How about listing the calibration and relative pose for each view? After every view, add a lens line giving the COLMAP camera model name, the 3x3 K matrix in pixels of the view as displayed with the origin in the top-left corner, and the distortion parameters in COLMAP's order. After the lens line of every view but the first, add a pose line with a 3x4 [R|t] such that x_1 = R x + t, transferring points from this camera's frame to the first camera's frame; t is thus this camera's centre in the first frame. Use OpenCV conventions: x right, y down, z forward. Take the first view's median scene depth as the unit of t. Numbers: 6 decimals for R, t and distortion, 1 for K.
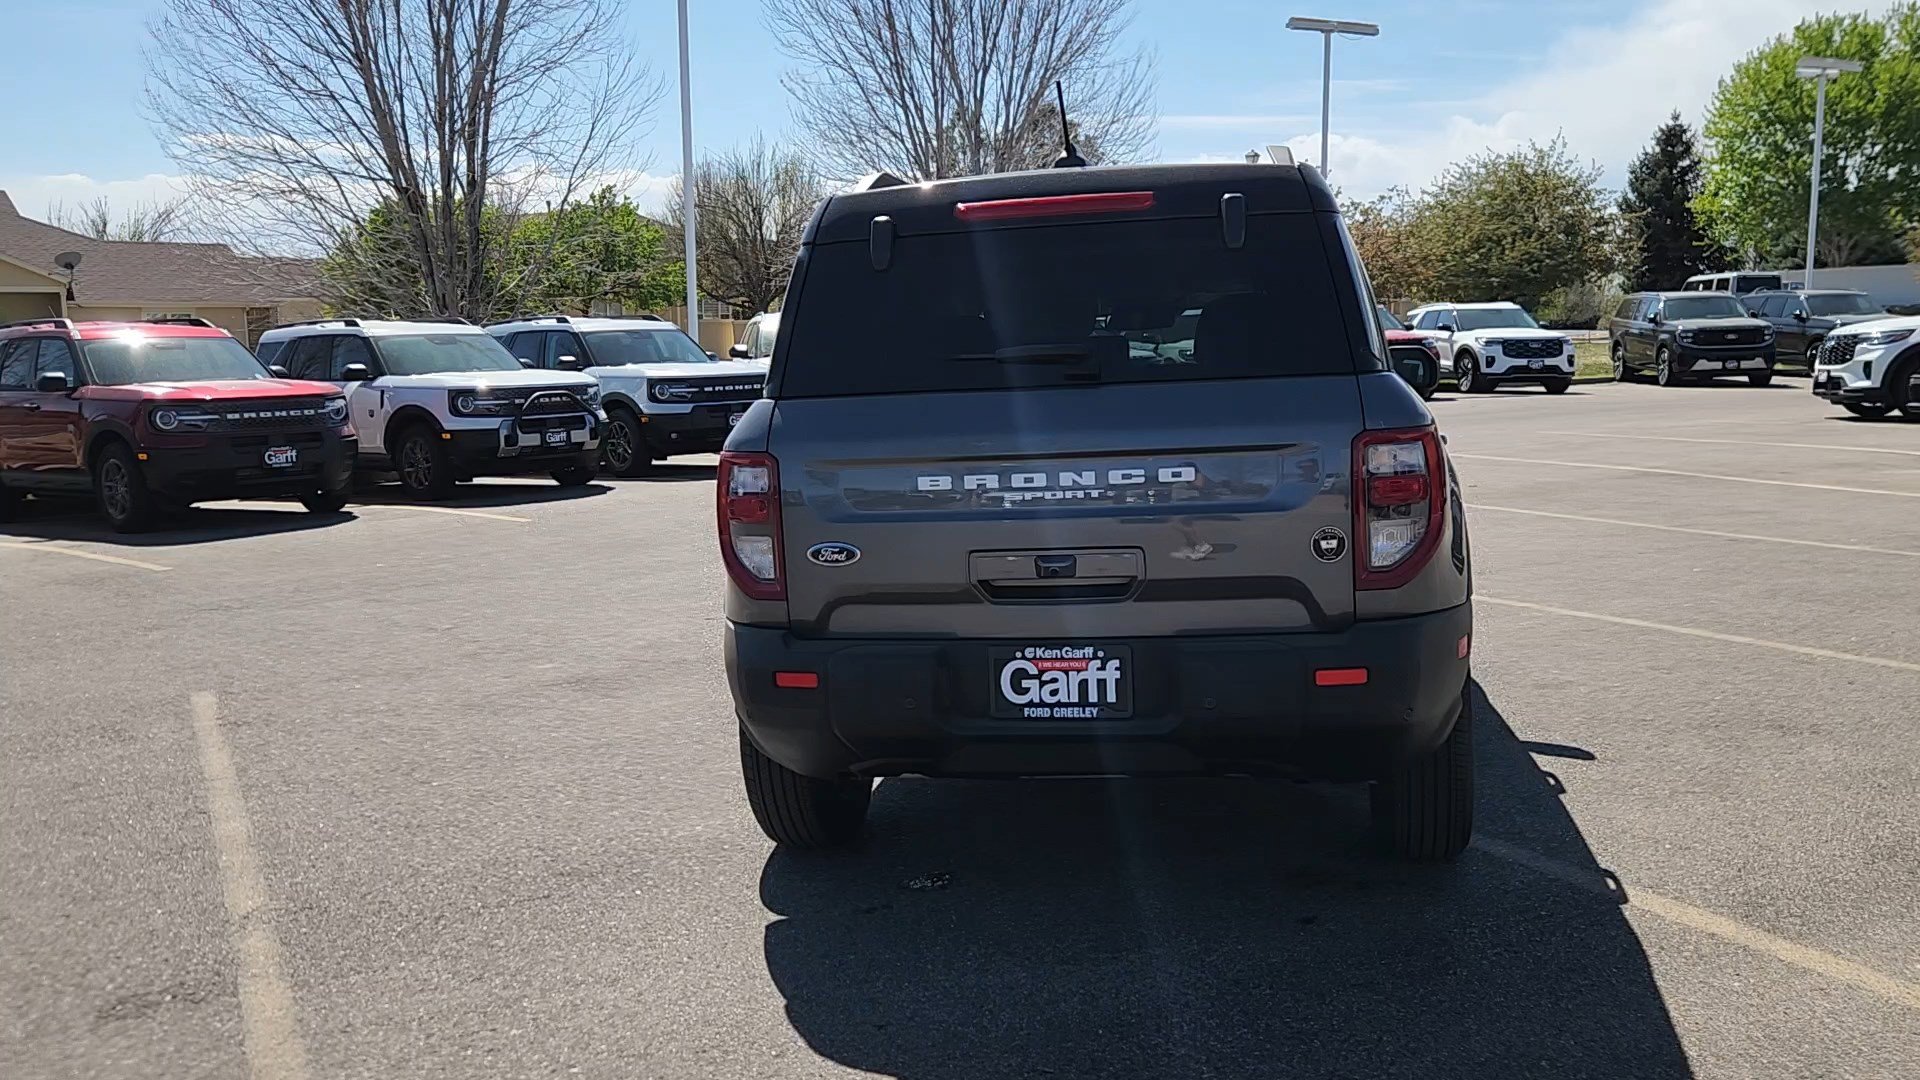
lens RADIAL K [[1622.4, 0, 951.9], [0, 1622.4, 550.3], [0, 0, 1]] dist [0.041179, -0.035163]
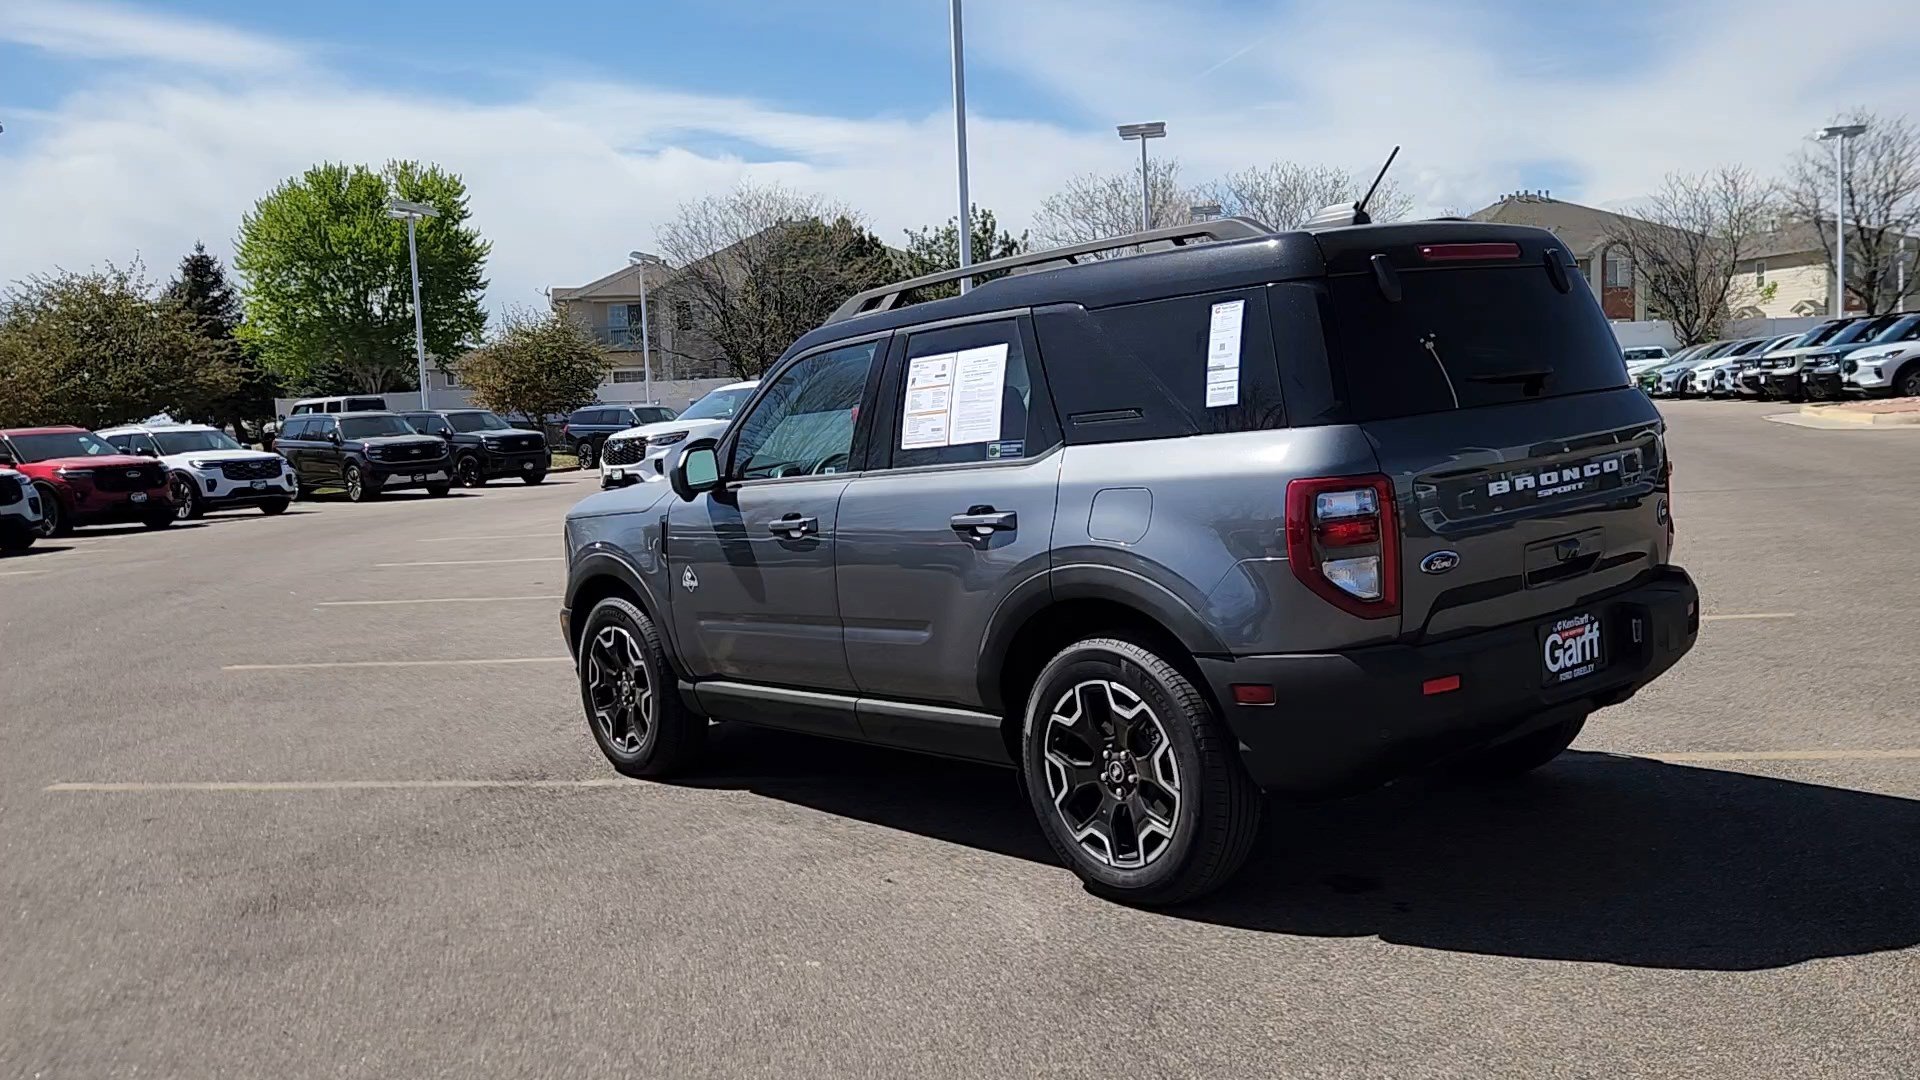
lens RADIAL K [[1622.4, 0, 949.7], [0, 1622.4, 536.3], [0, 0, 1]] dist [0.041179, -0.035163]
pose [[0.637514, -0.078102, 0.766470, -1.026446], [0.145164, 0.989207, -0.019943, -0.037382], [-0.756639, 0.123978, 0.641971, 0.520154]]
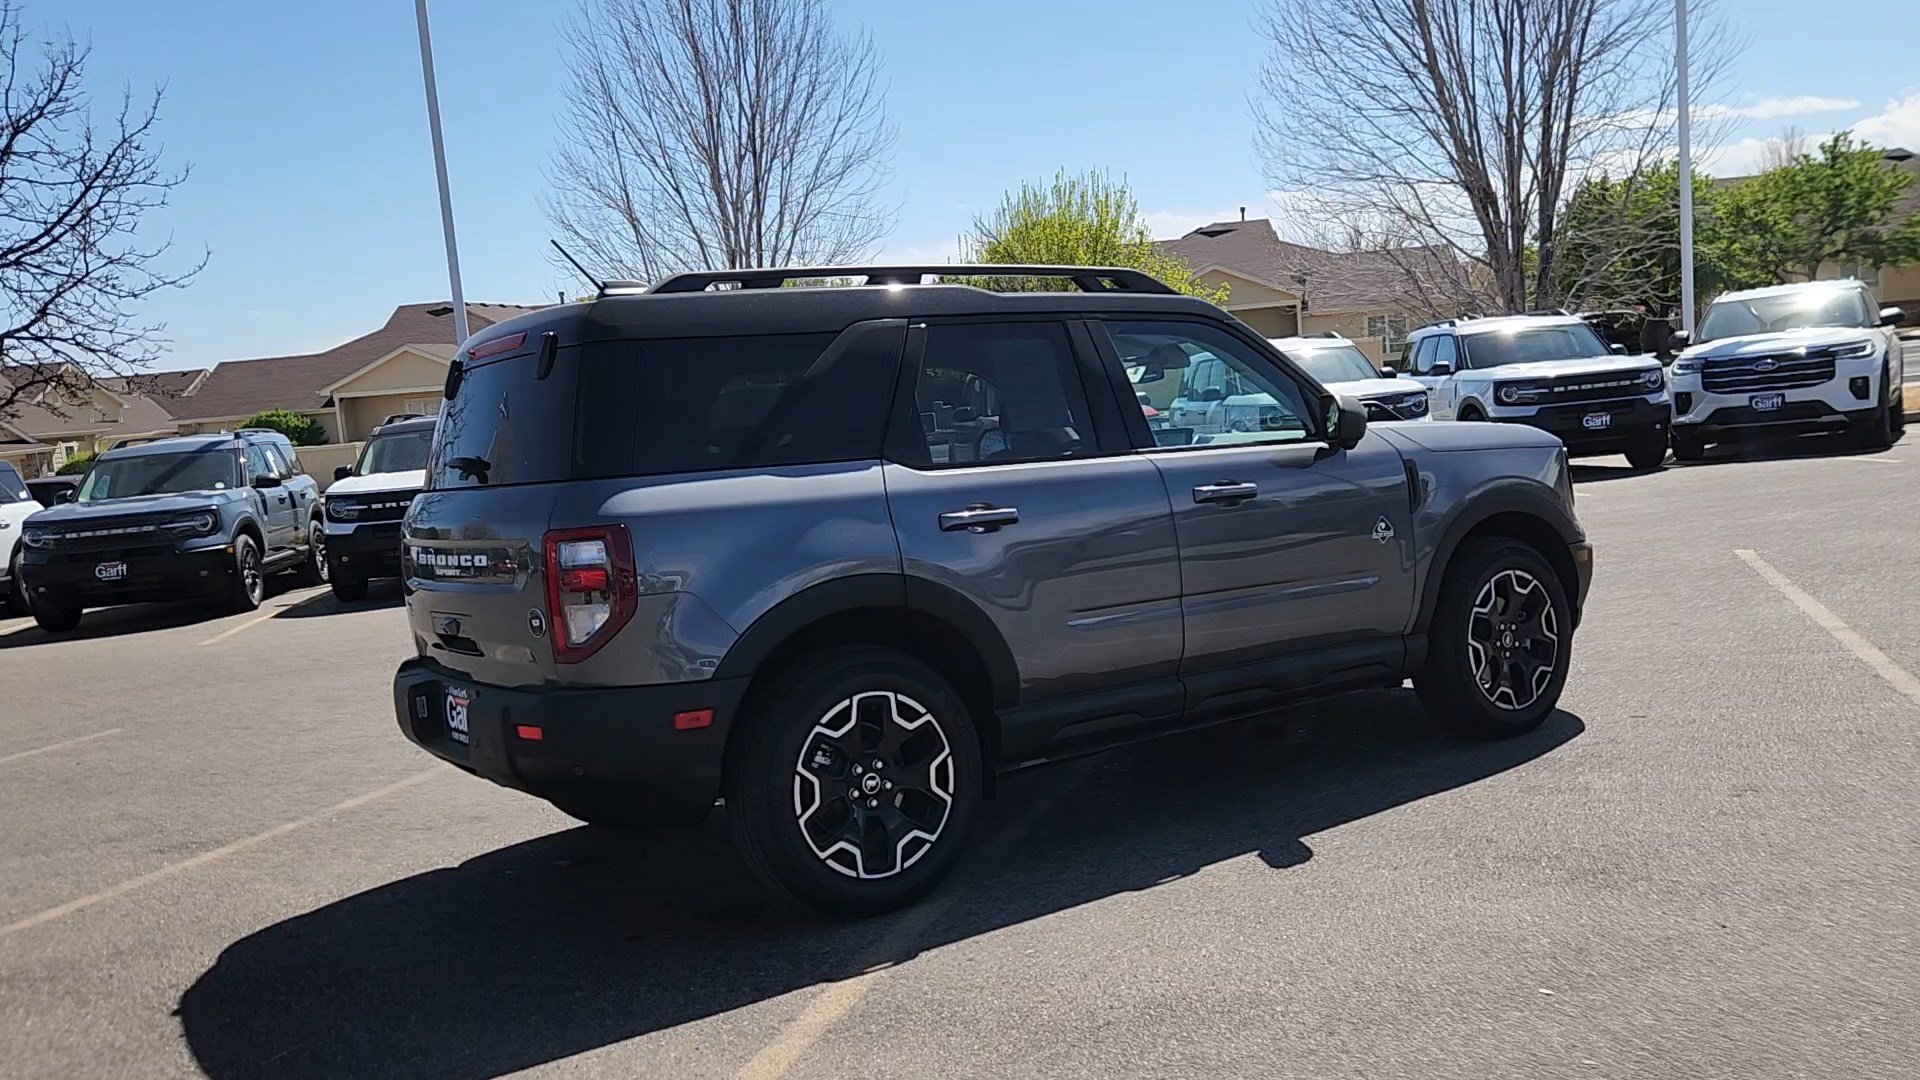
lens RADIAL K [[1622.4, 0, 948.4], [0, 1622.4, 547.8], [0, 0, 1]] dist [0.041179, -0.035163]
pose [[0.712152, 0.028713, -0.701437, 1.151559], [-0.020445, 0.999588, 0.020160, -0.080011], [0.701727, -0.000016, 0.712446, 0.309678]]
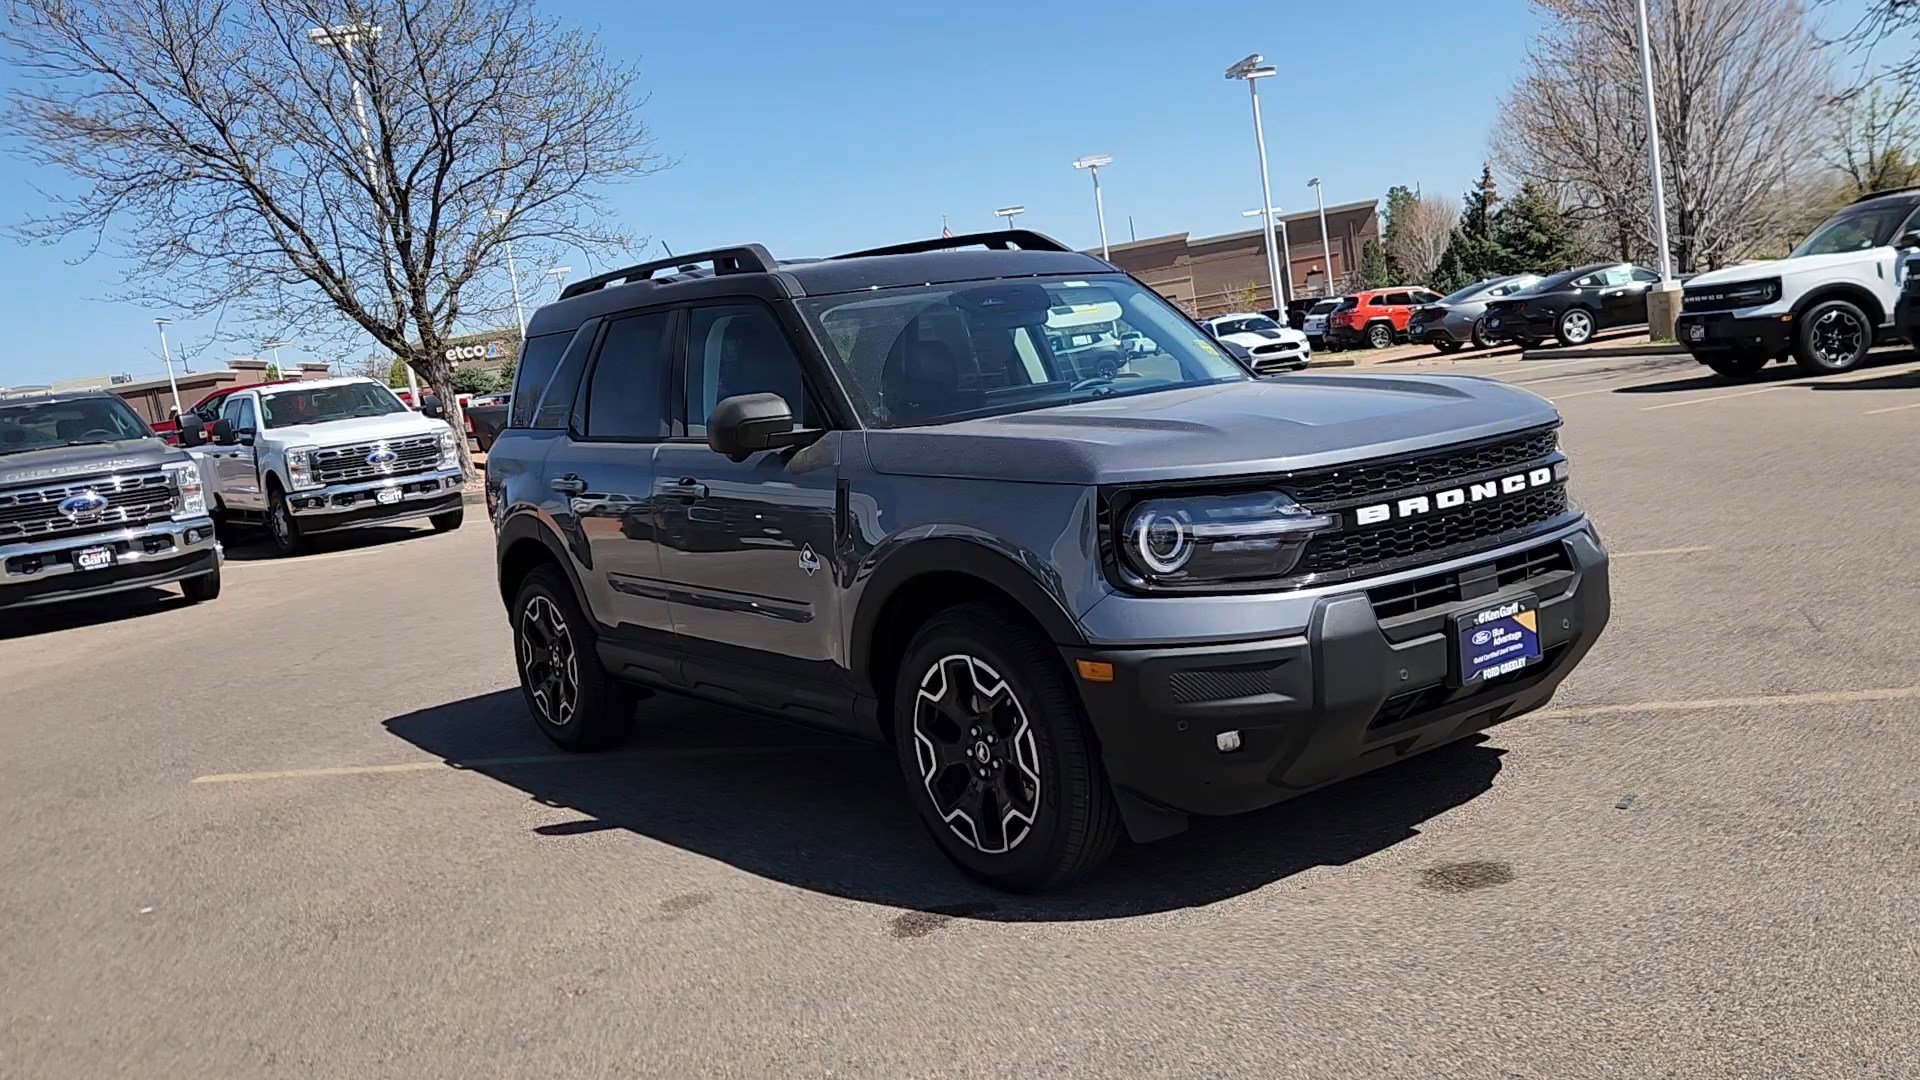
lens RADIAL K [[1622.4, 0, 946.5], [0, 1622.4, 543.7], [0, 0, 1]] dist [0.041179, -0.035163]
pose [[-0.666315, 0.202692, -0.717593, 1.198084], [0.057058, 0.973384, 0.221962, -0.337932], [0.743484, 0.106952, -0.660146, 2.410833]]
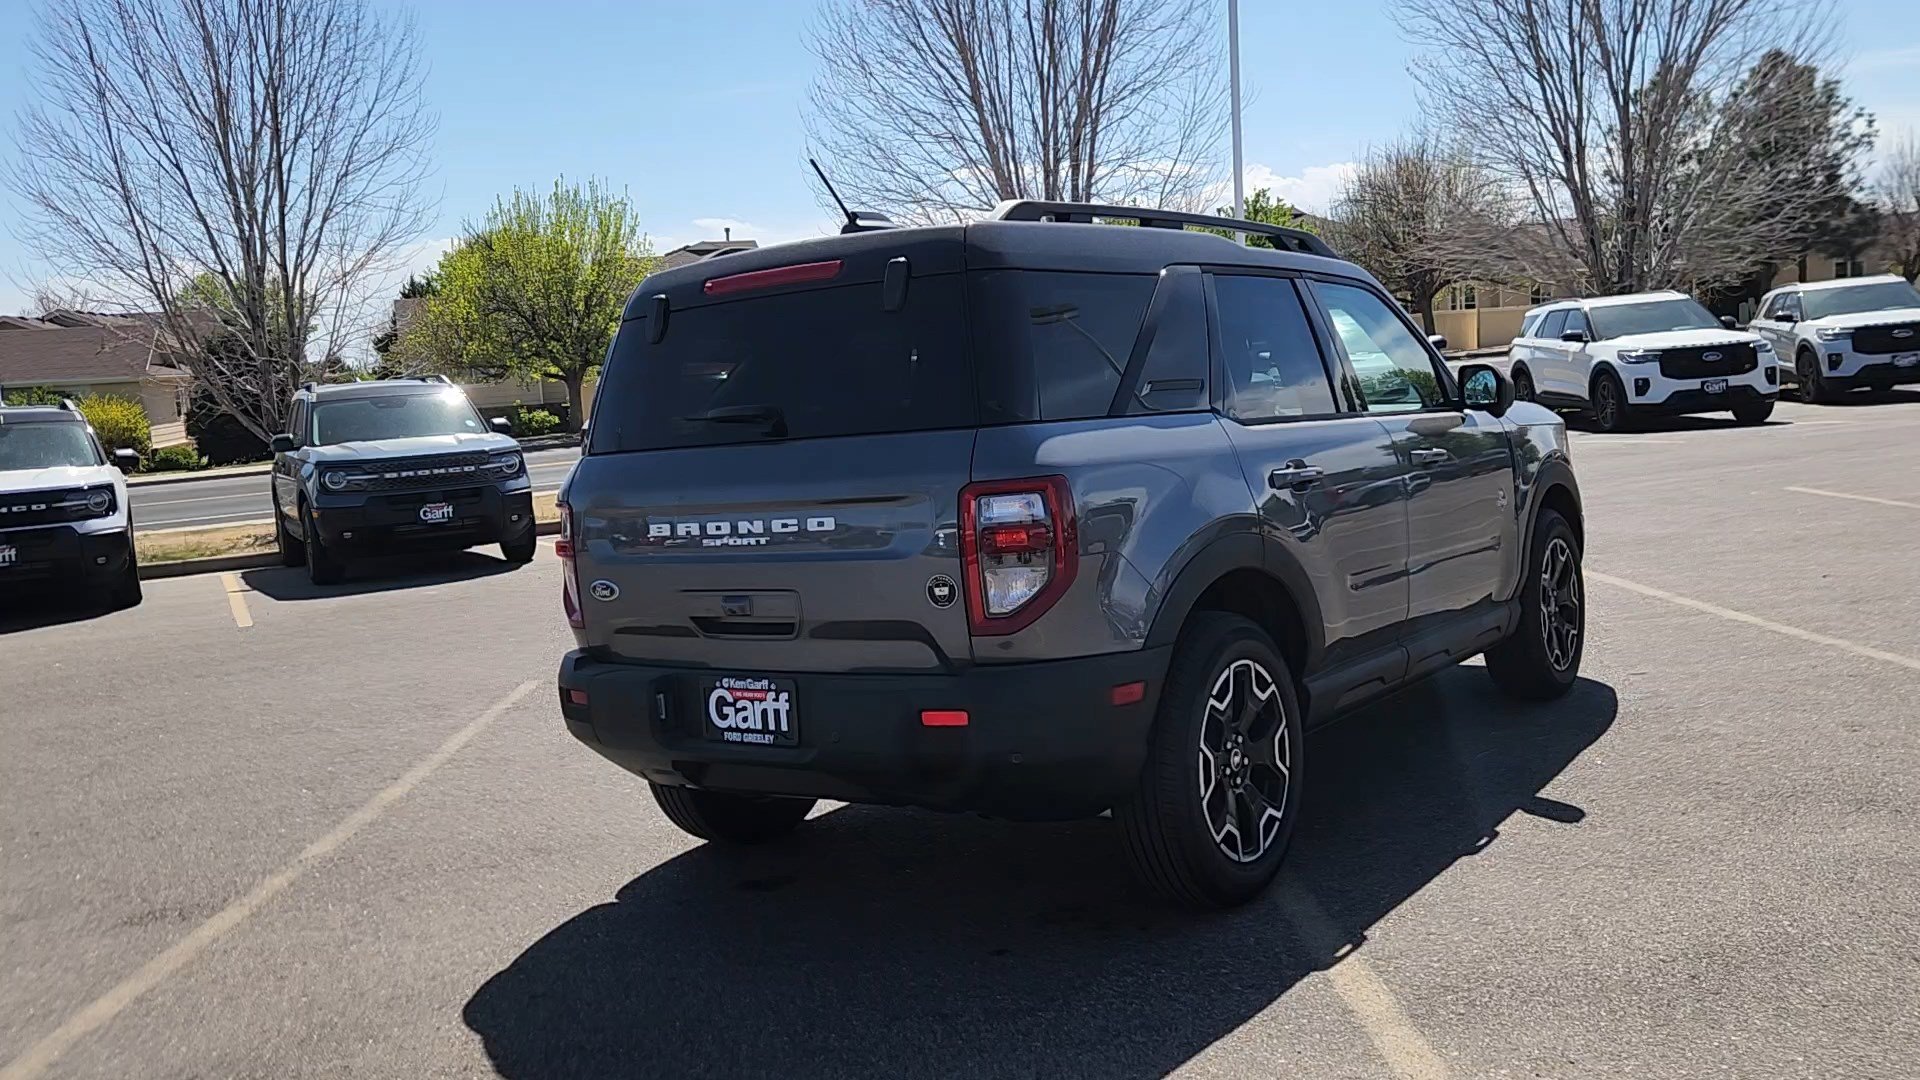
lens RADIAL K [[1622.4, 0, 952.4], [0, 1622.4, 549.1], [0, 0, 1]] dist [0.041179, -0.035163]
pose [[0.907956, 0.007217, -0.419004, 0.597711], [-0.006909, 0.999974, 0.002252, -0.029311], [0.419009, 0.000850, 0.907982, 0.047976]]
